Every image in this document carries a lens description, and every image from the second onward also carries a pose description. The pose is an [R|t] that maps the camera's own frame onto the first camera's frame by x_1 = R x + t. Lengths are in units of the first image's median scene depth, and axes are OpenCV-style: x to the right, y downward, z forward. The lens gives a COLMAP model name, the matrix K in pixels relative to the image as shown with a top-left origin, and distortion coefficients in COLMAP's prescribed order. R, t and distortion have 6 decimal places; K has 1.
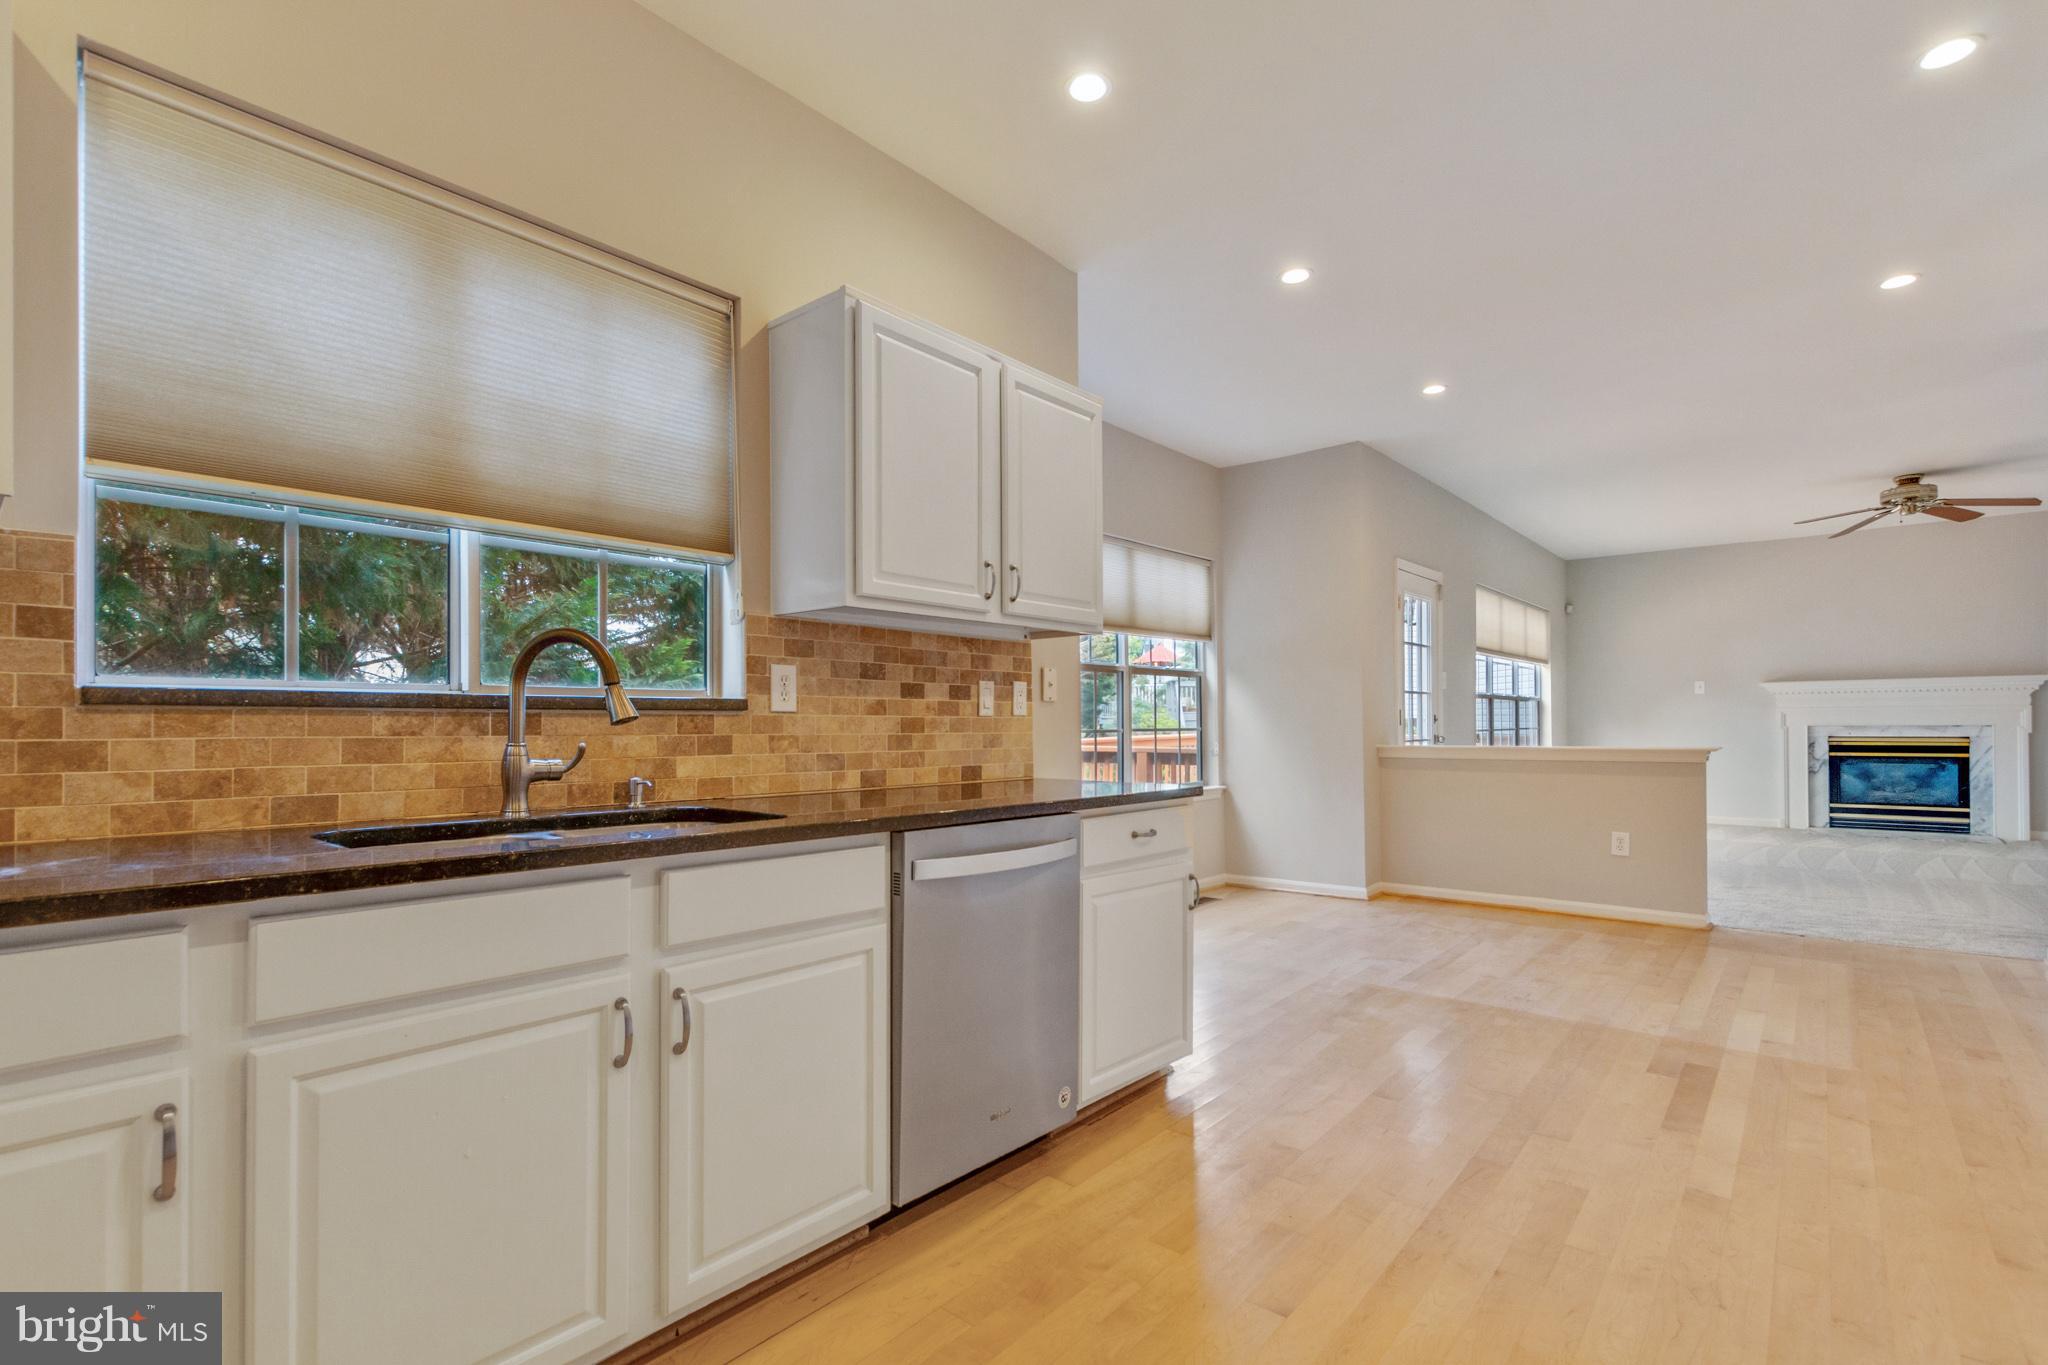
lens RADIAL K [[946.9, 0, 1000.7], [0, 946.9, 712.1], [0, 0, 1]] dist [0.004701, -0.000283]
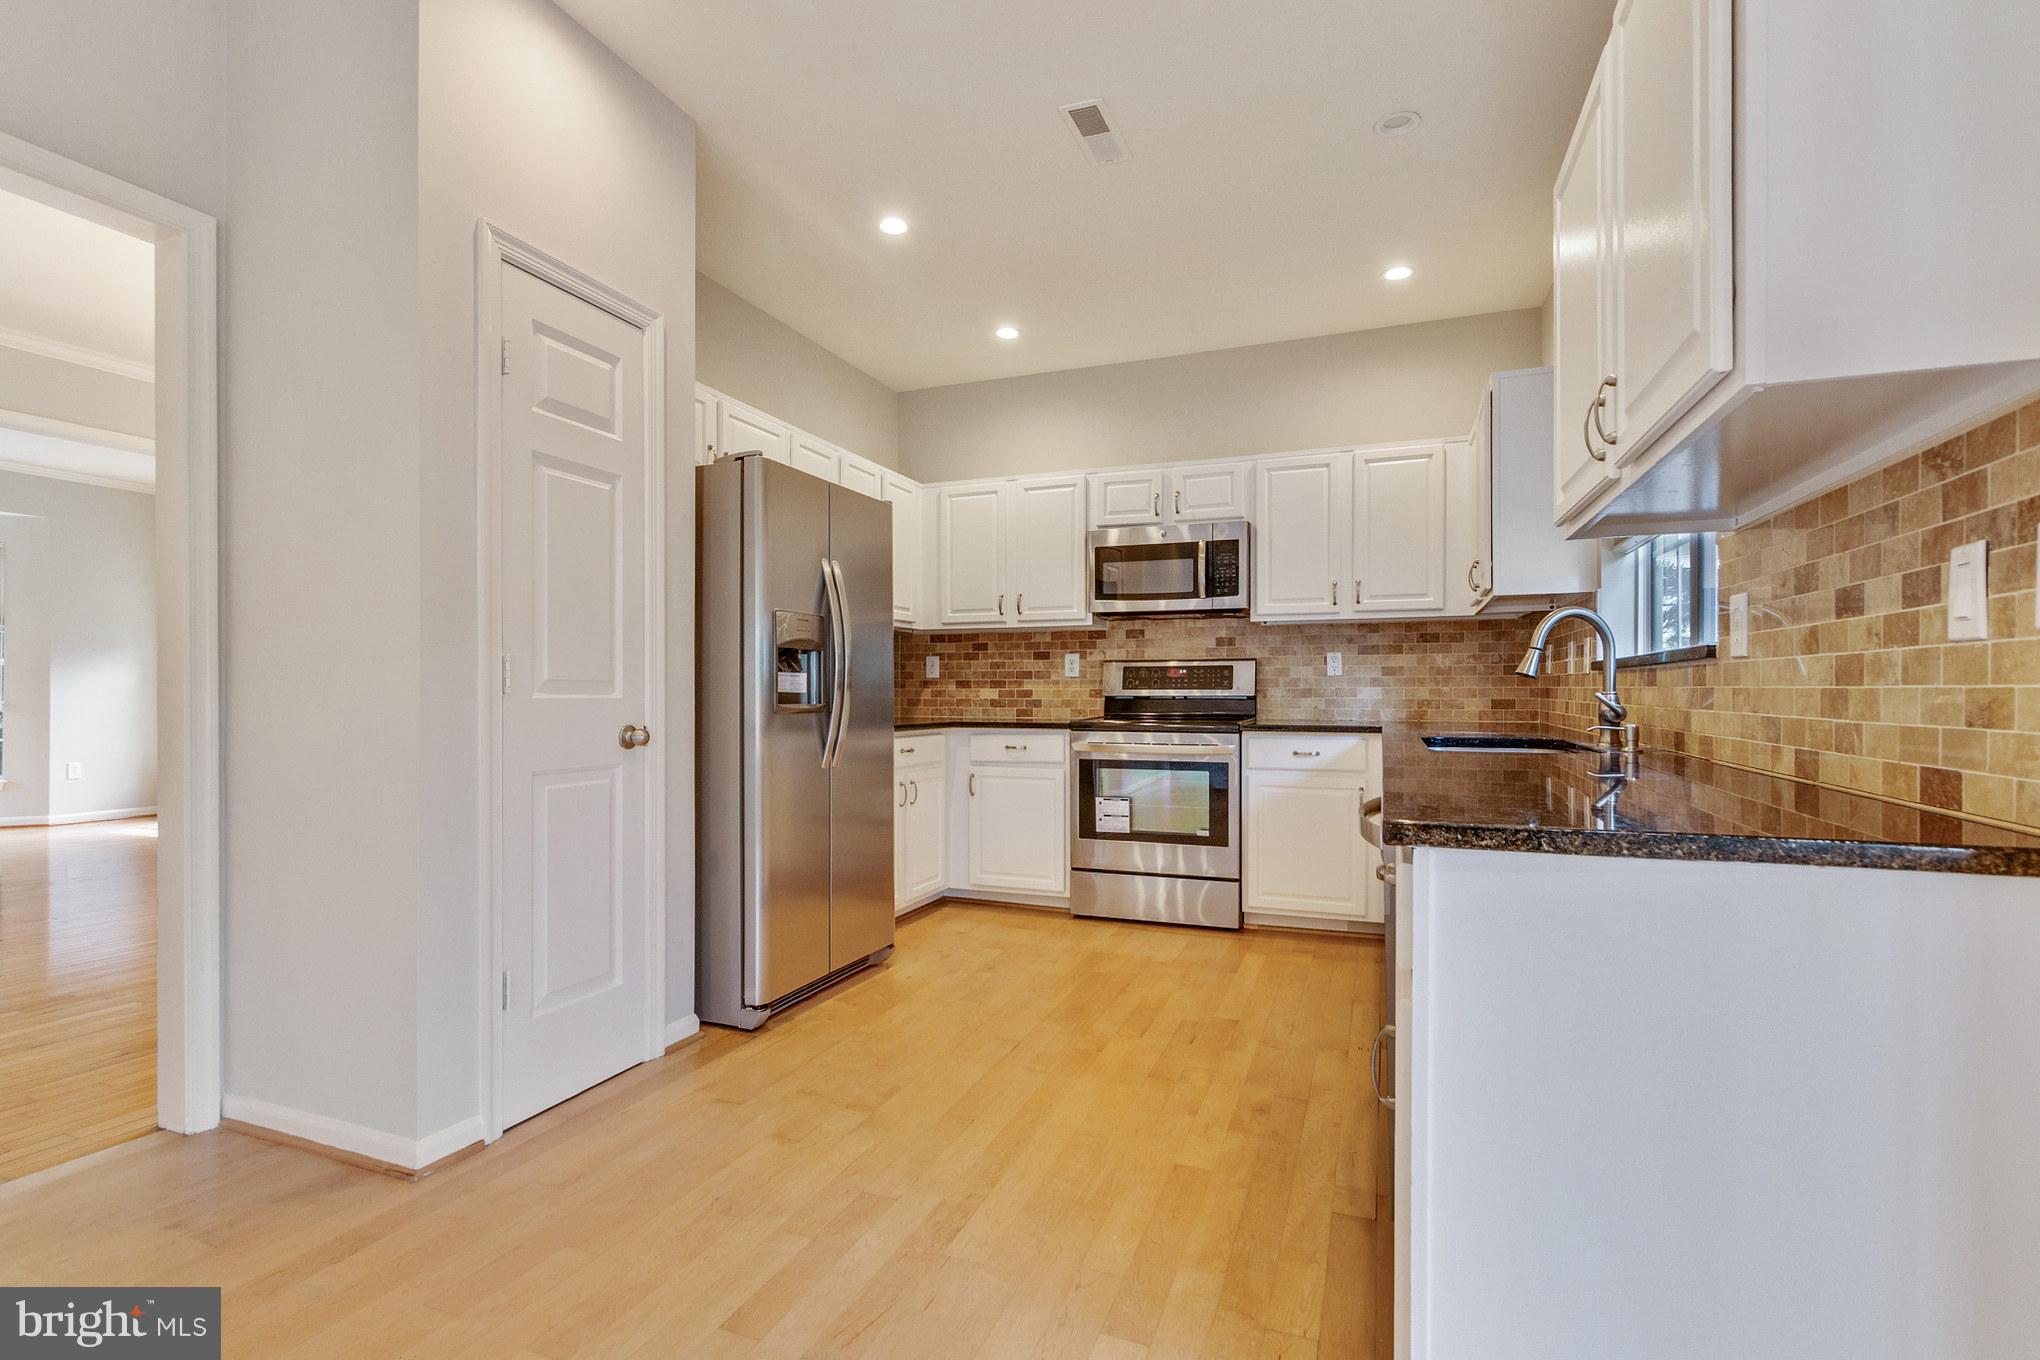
lens RADIAL K [[943.2, 0, 1020.3], [0, 943.2, 690.6], [0, 0, 1]] dist [0.004701, -0.000283]
pose [[-0.936770, -0.001852, -0.349941, 0.761163], [0.001823, 0.999947, -0.010172, 0.044793], [0.349942, -0.010167, -0.936716, 2.023068]]
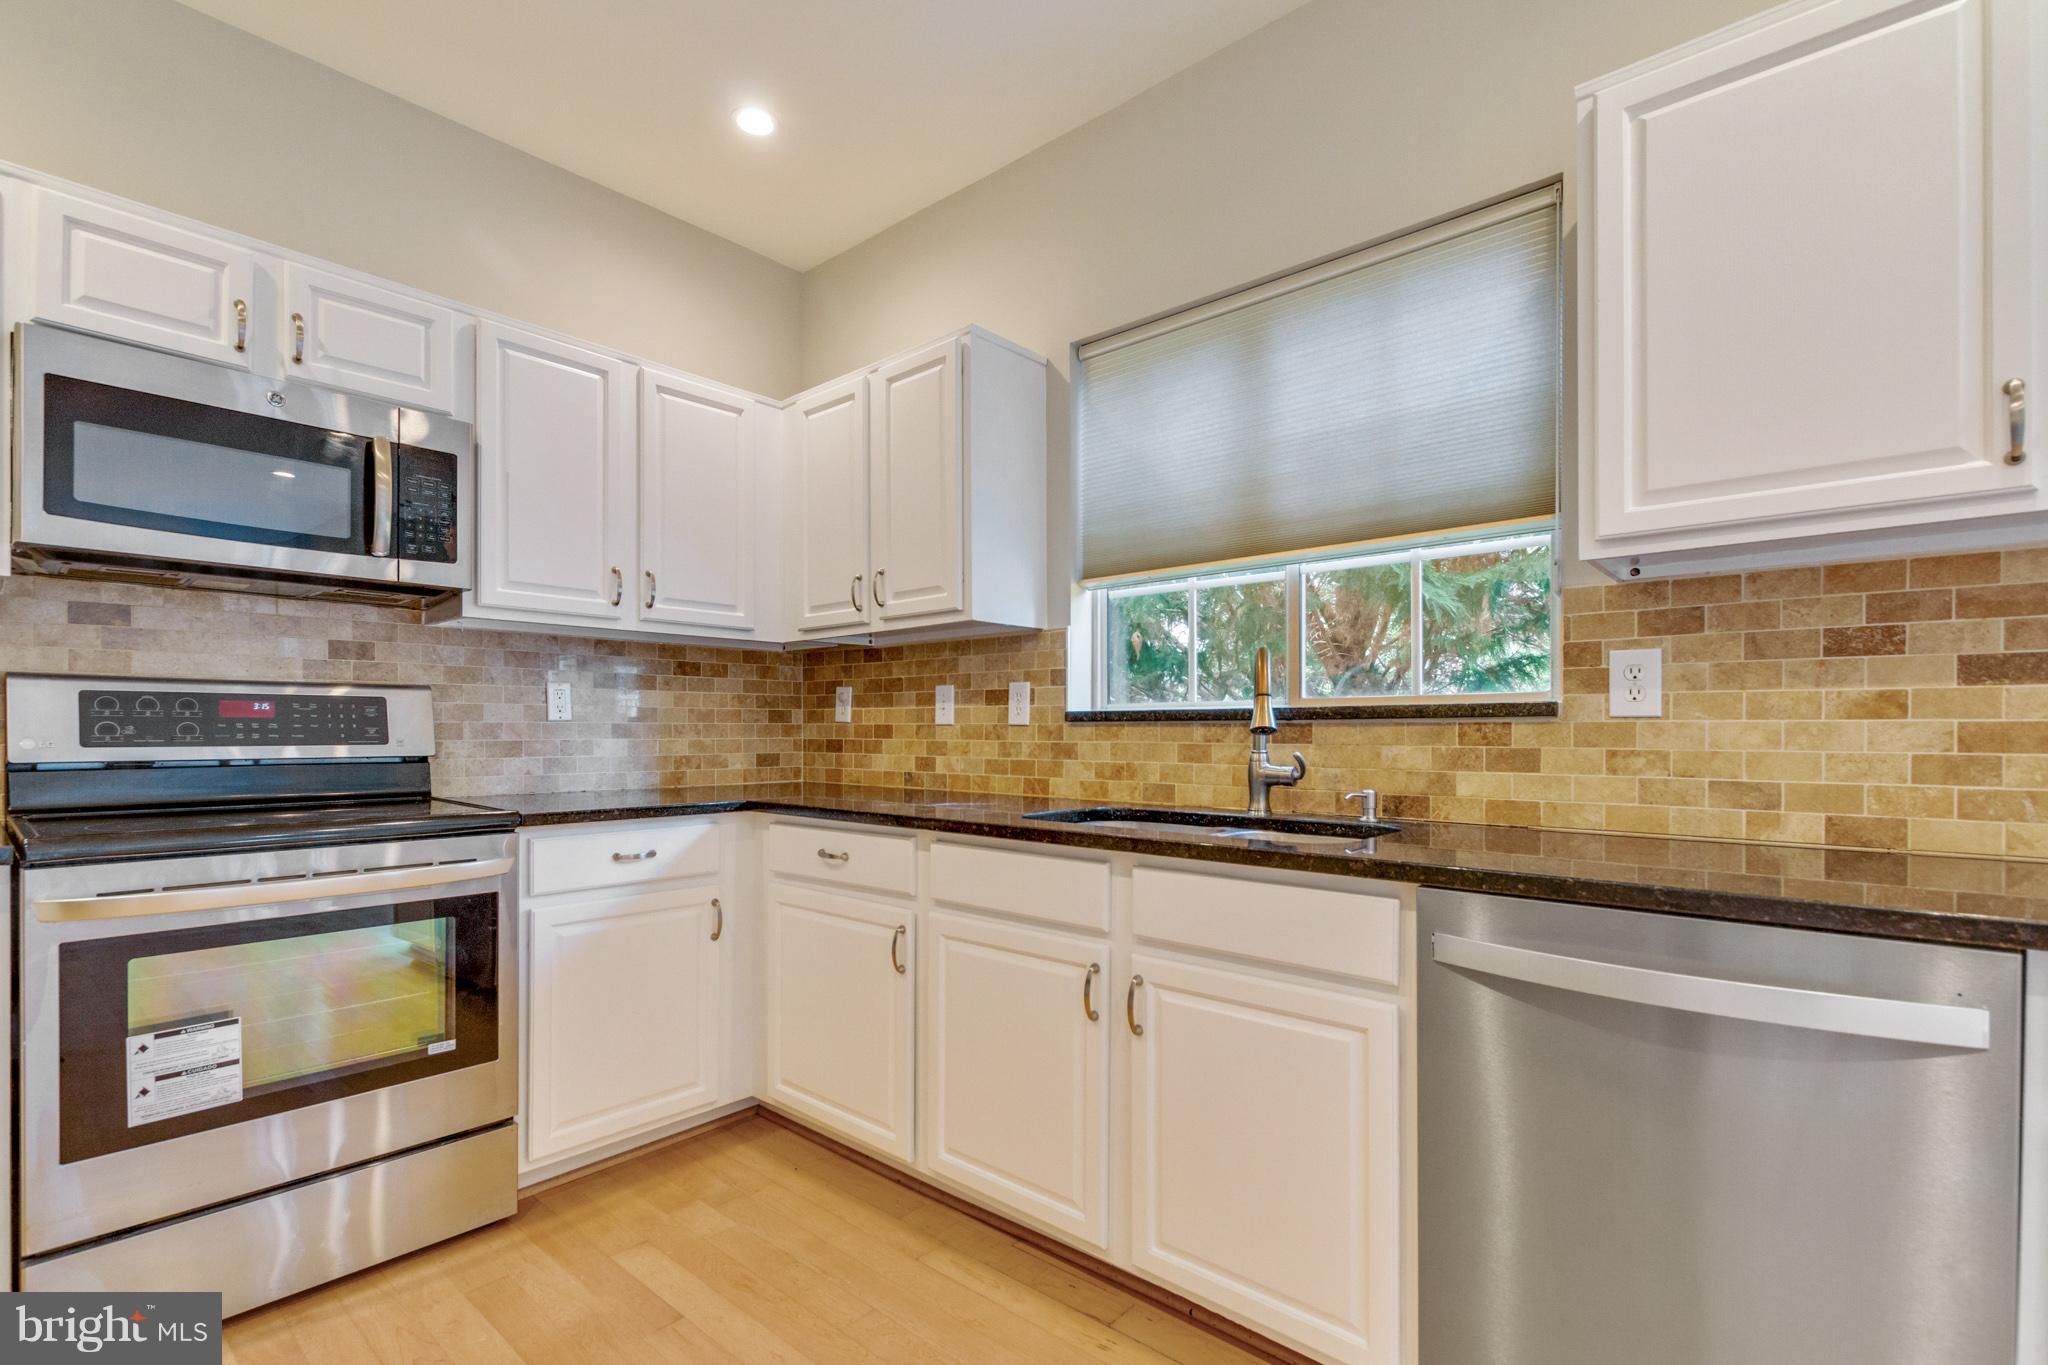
lens RADIAL K [[946.9, 0, 1003.2], [0, 946.9, 728.9], [0, 0, 1]] dist [0.004701, -0.000283]
pose [[-0.012245, -0.005399, -0.999910, 0.642406], [0.009257, 0.999942, -0.005513, 0.011124], [0.999882, -0.009324, -0.012194, 0.729834]]
